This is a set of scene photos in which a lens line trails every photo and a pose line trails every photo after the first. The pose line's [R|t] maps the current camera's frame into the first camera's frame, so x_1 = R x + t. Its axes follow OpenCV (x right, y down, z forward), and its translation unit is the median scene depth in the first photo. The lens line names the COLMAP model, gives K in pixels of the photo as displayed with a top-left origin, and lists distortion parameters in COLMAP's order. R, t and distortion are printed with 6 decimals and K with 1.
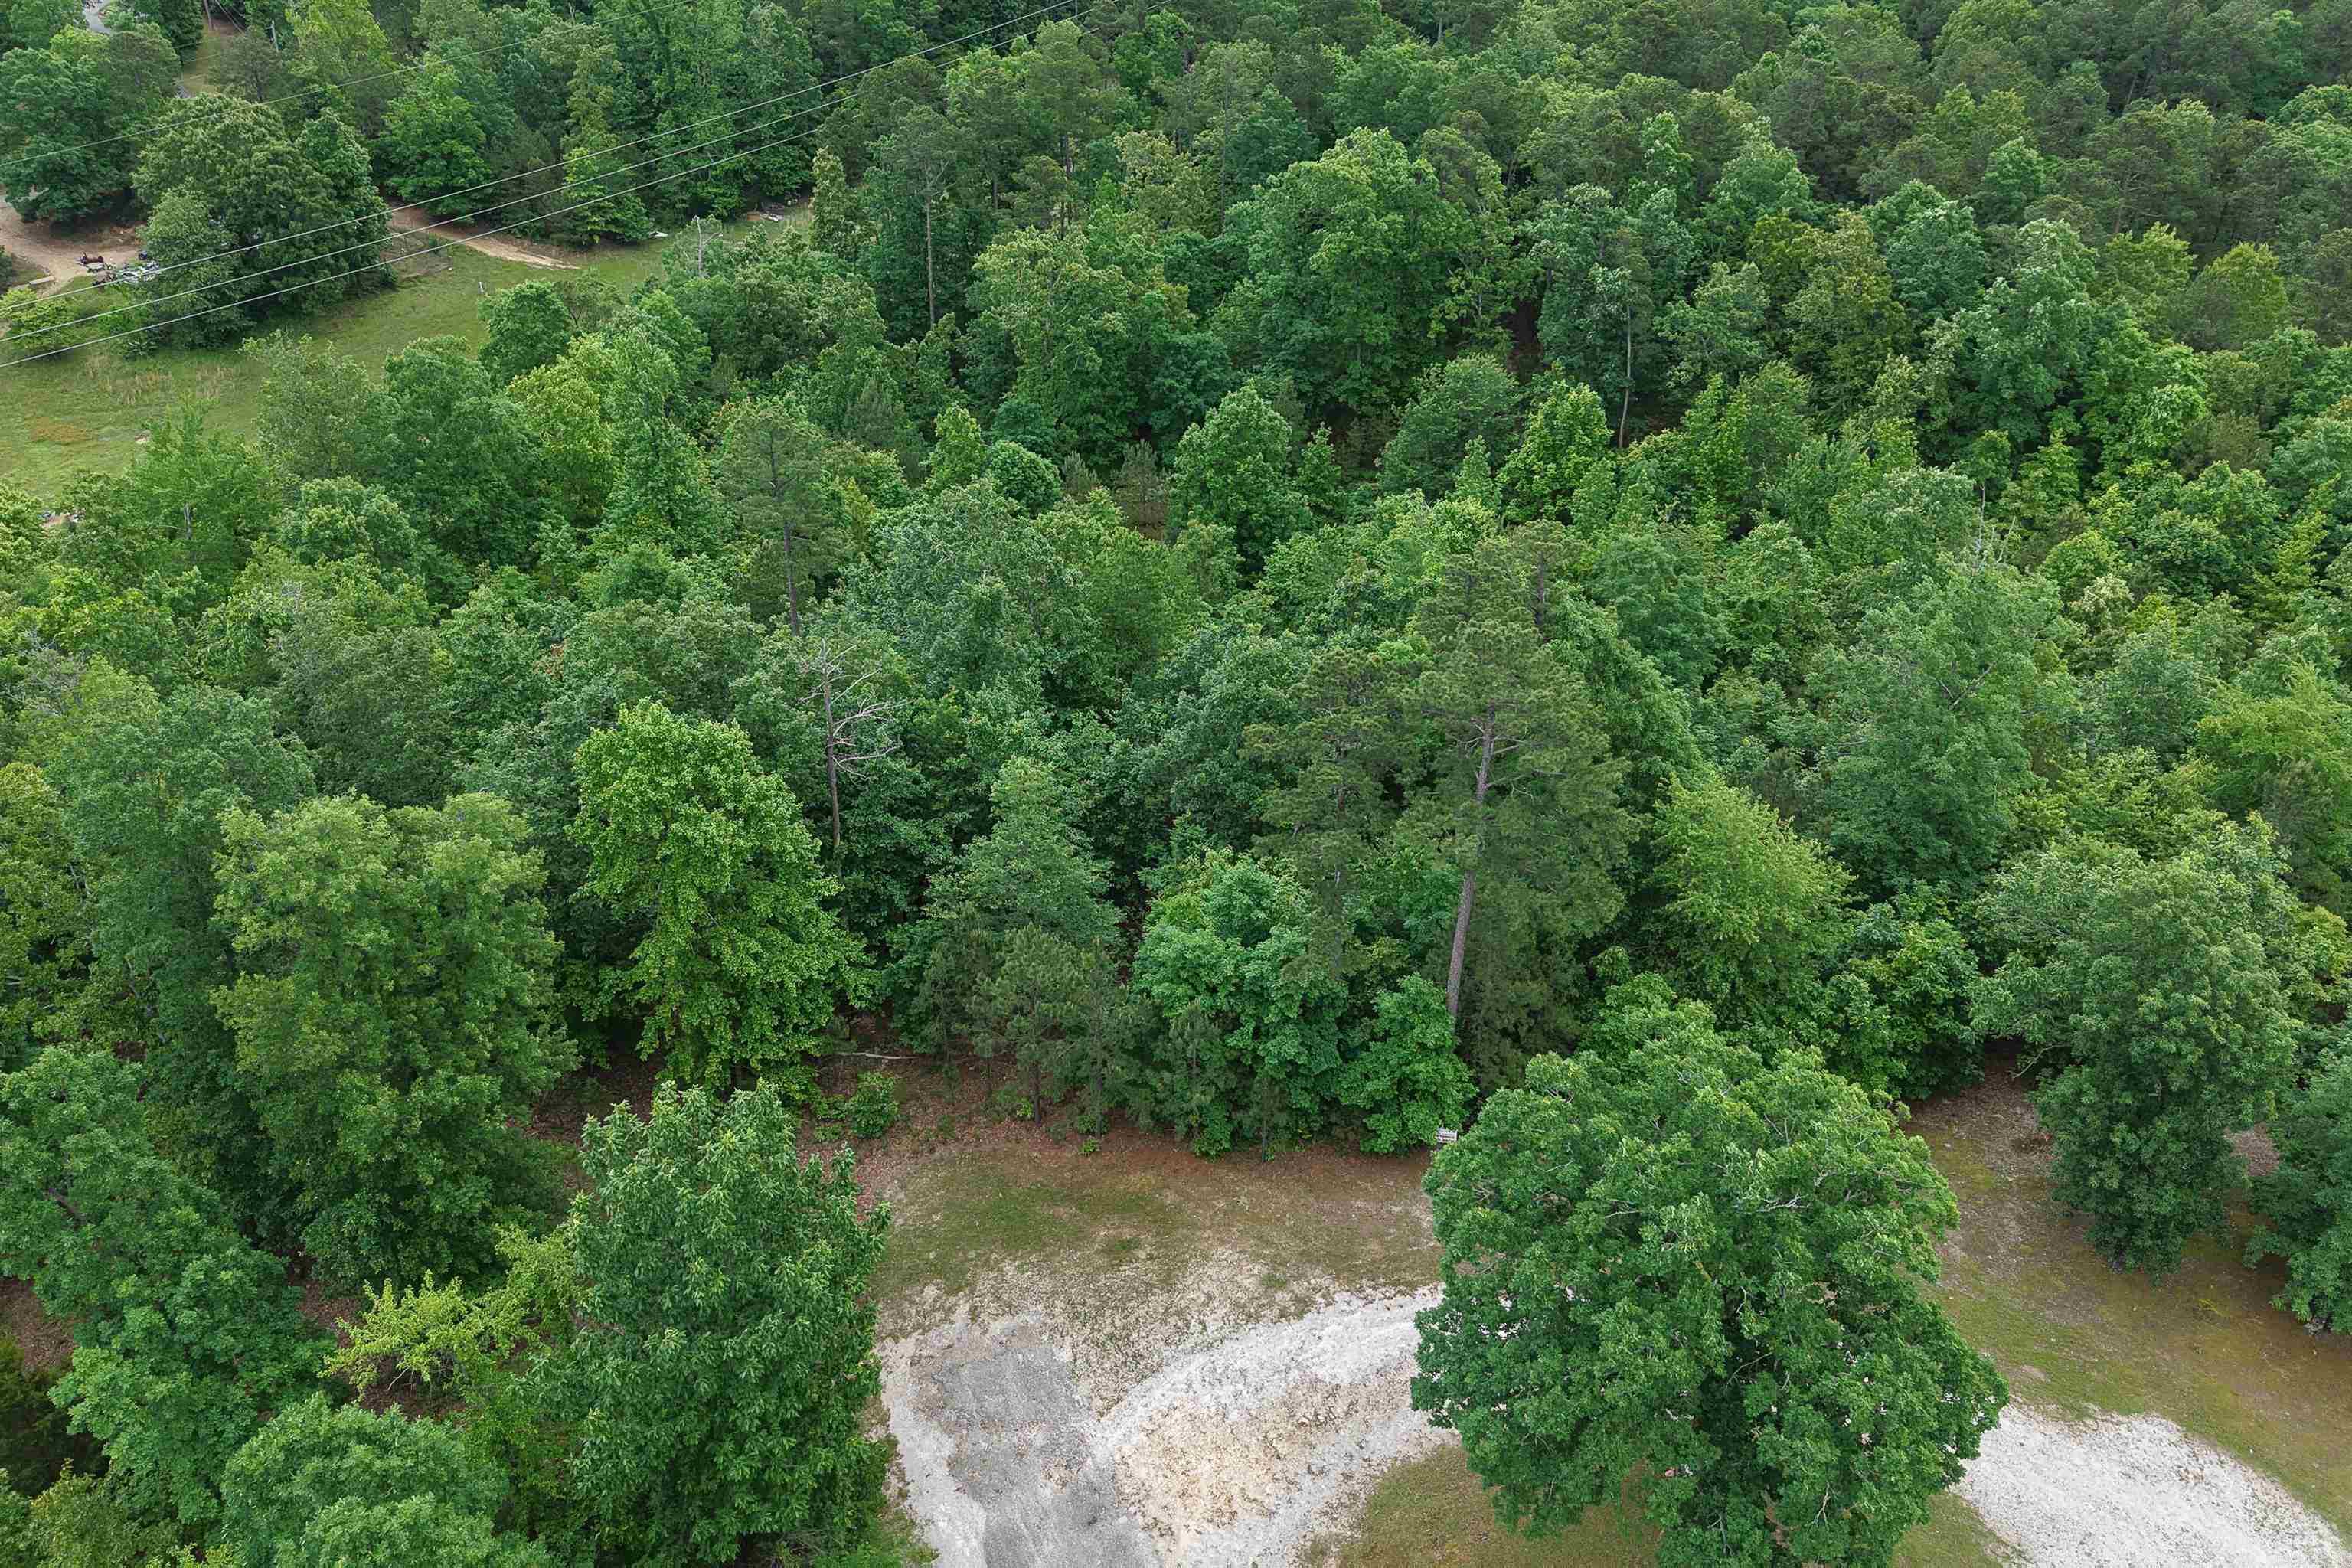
lens RADIAL K [[1843.7, 0, 1168.9], [0, 1843.7, 768.5], [0, 0, 1]] dist [0.039359, -0.069384]
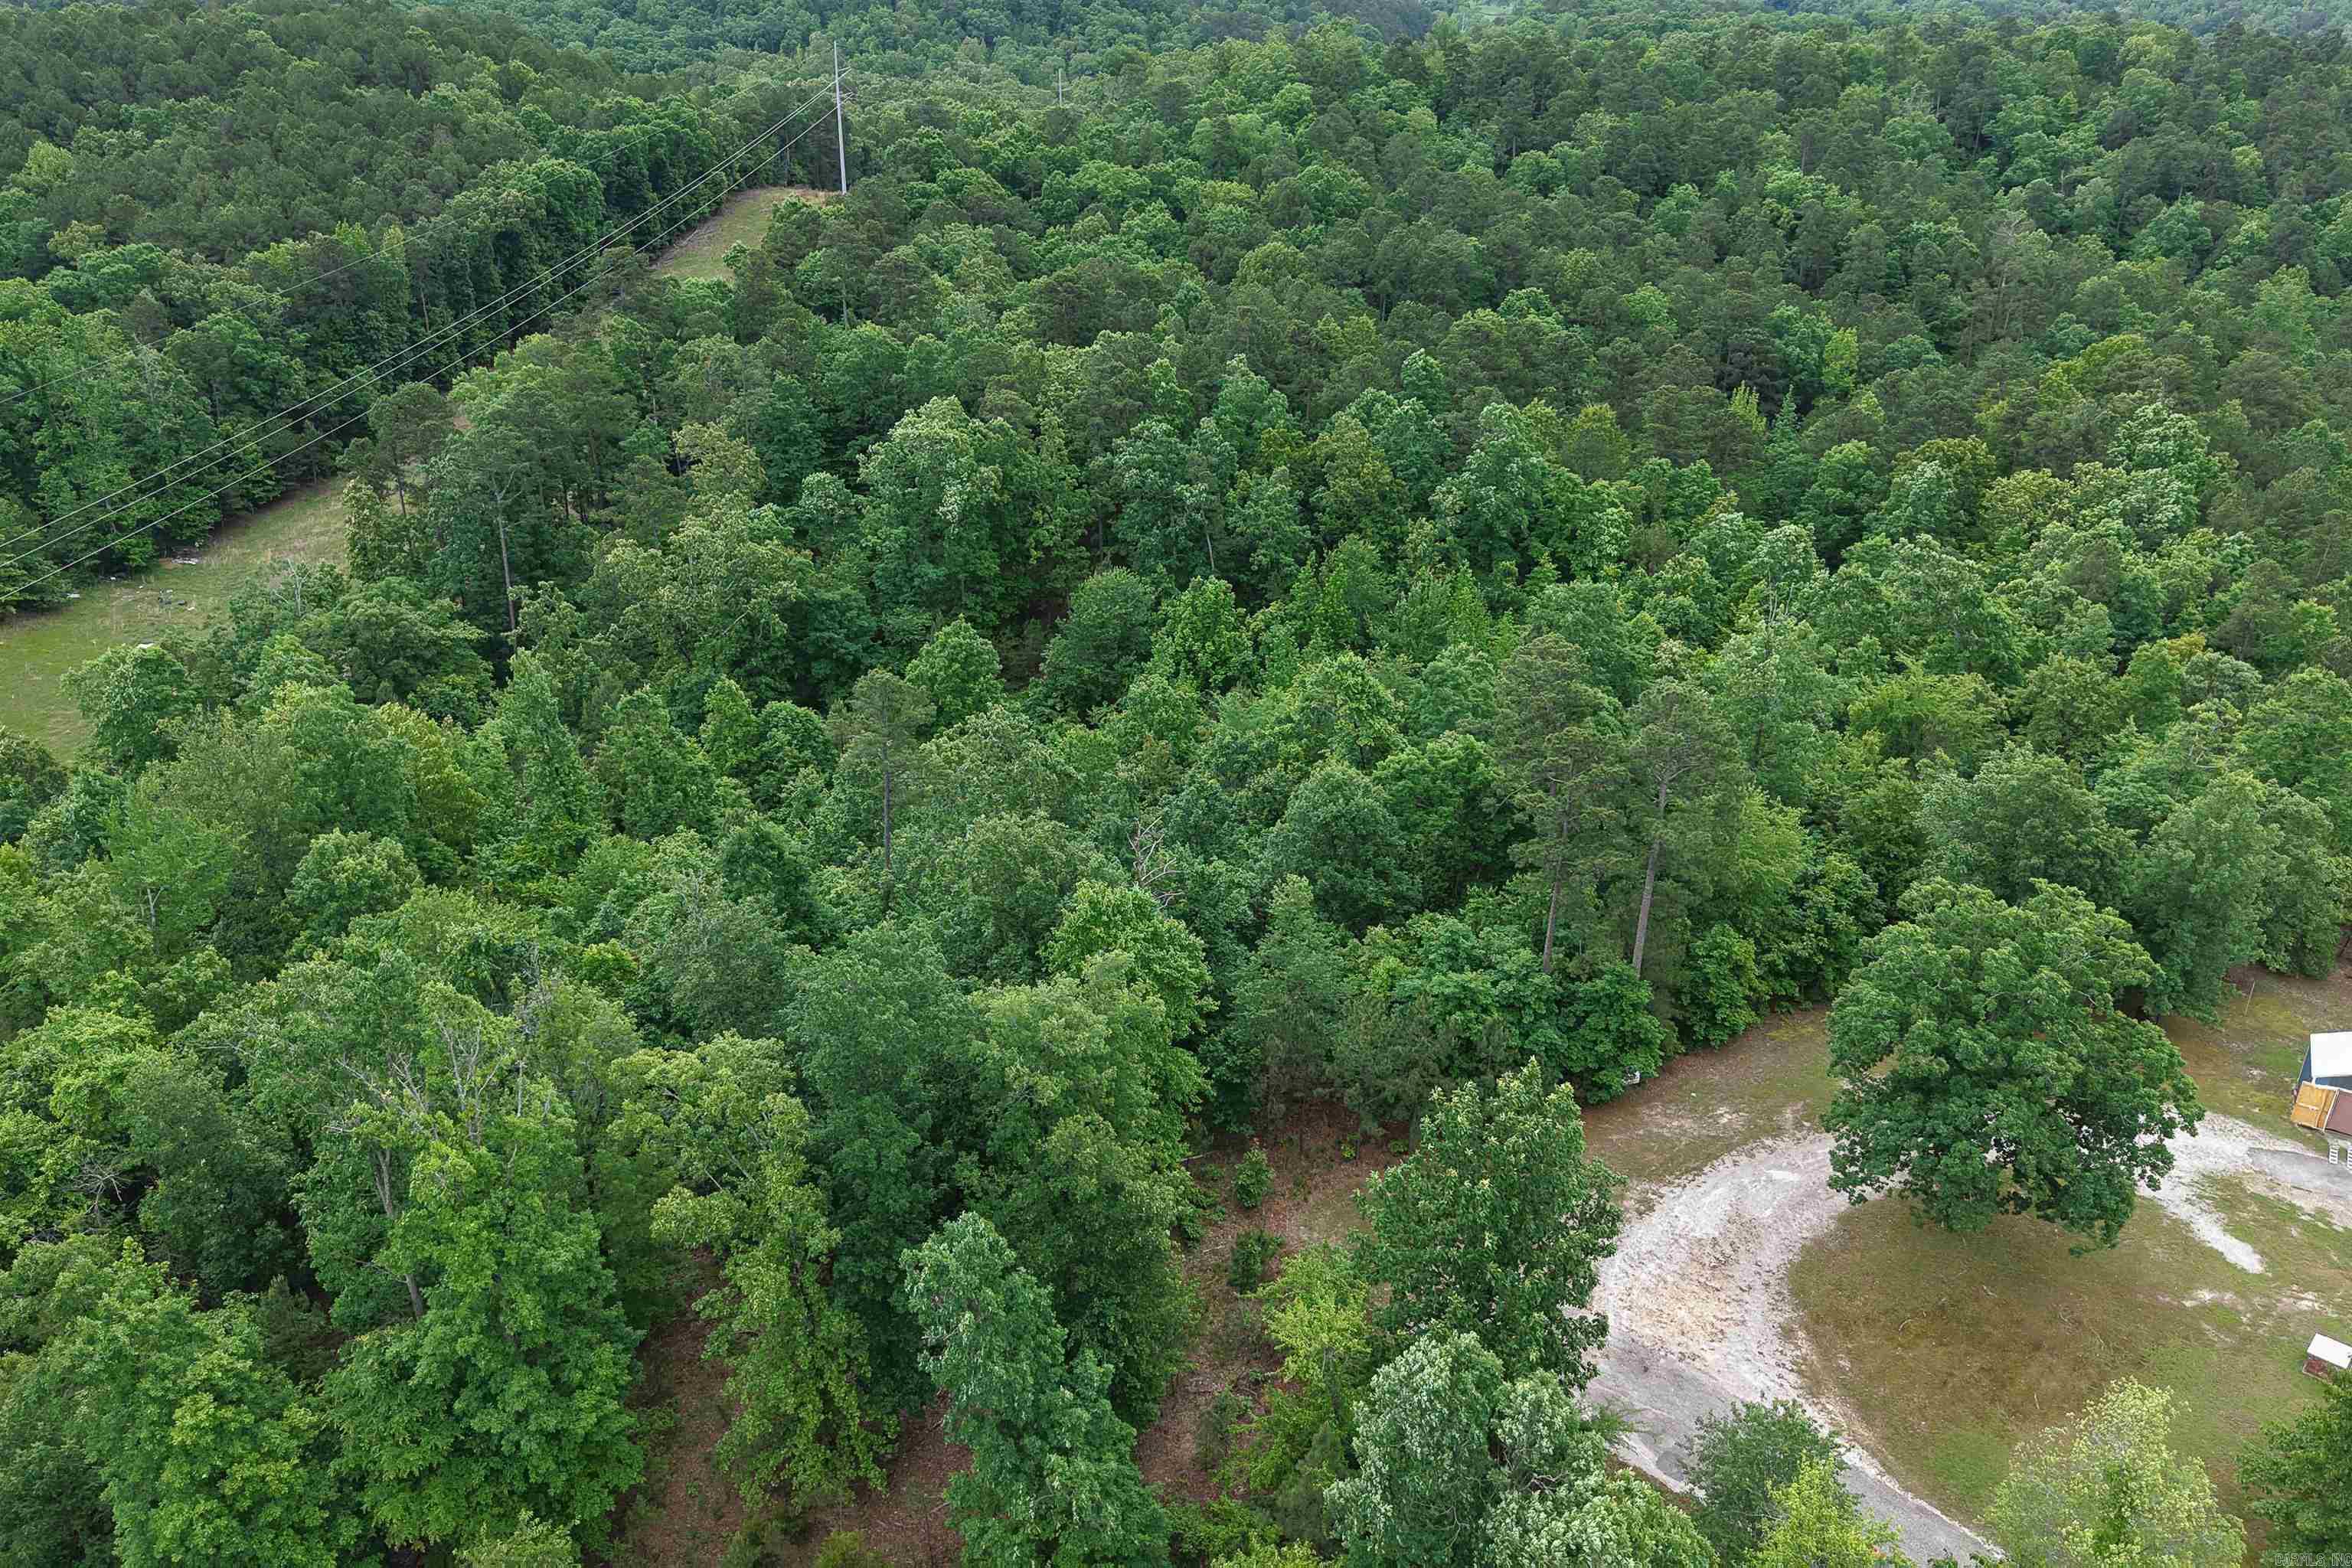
lens RADIAL K [[1843.7, 0, 1168.9], [0, 1843.7, 768.5], [0, 0, 1]] dist [0.039359, -0.069384]
pose [[0.888880, -0.193182, 0.415419, -0.288993], [0.245389, 0.966470, -0.075626, -0.000194], [-0.386881, 0.169162, 0.906481, -0.058147]]
